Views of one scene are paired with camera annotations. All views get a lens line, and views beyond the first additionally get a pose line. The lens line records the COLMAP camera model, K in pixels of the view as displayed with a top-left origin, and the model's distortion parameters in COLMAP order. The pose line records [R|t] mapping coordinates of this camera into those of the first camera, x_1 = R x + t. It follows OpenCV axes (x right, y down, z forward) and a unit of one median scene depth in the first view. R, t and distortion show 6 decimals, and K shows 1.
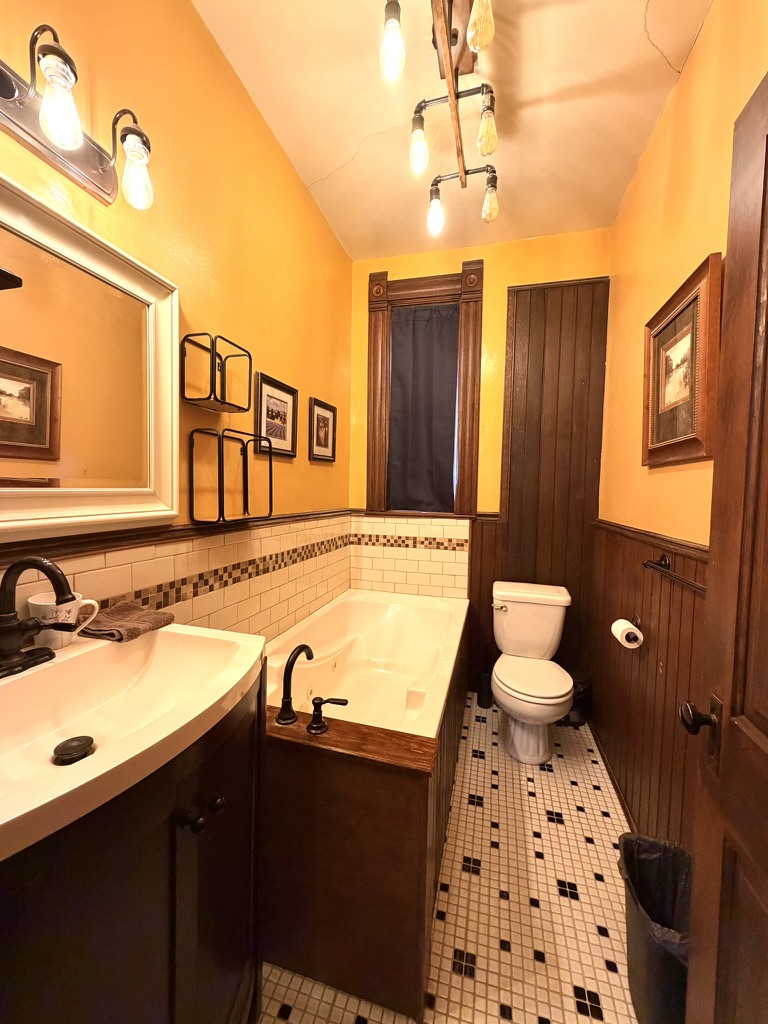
lens RADIAL K [[409.1, 0, 382.7], [0, 409.1, 510.3], [0, 0, 1]] dist [-0.000472, 0.000333]
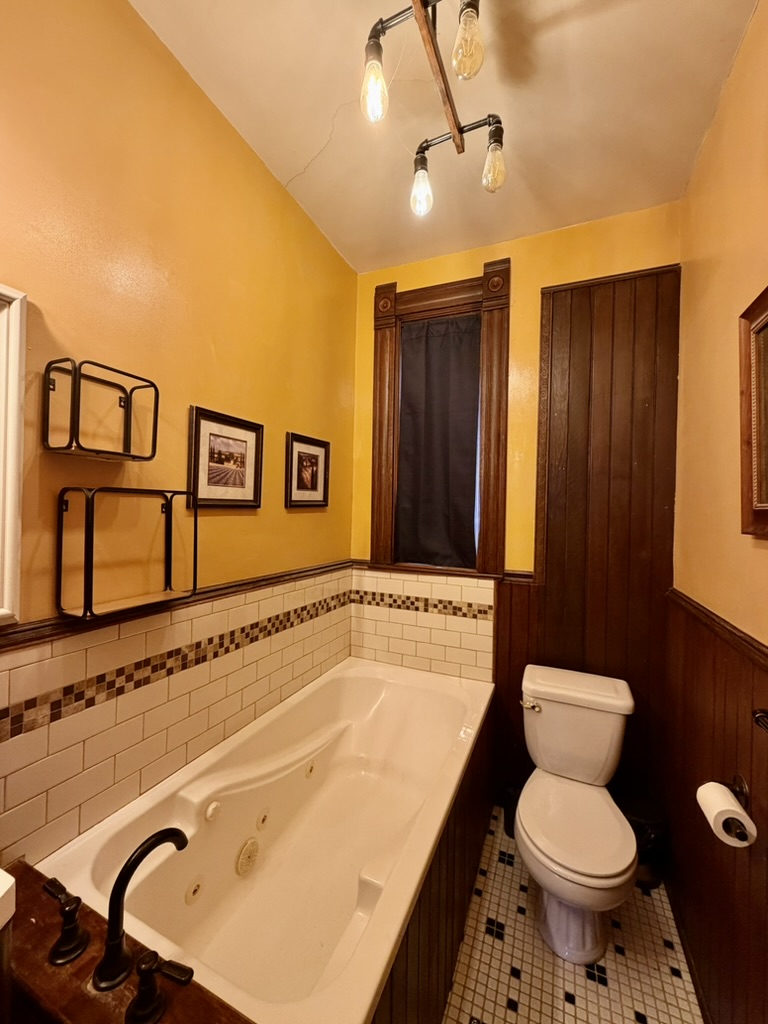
lens RADIAL K [[409.1, 0, 382.9], [0, 409.1, 509.5], [0, 0, 1]] dist [-0.000472, 0.000333]
pose [[0.990103, 0.004524, -0.140268, 0.124882], [-0.012417, 0.998385, -0.055444, -0.075089], [0.139791, 0.056637, 0.988560, 0.213311]]
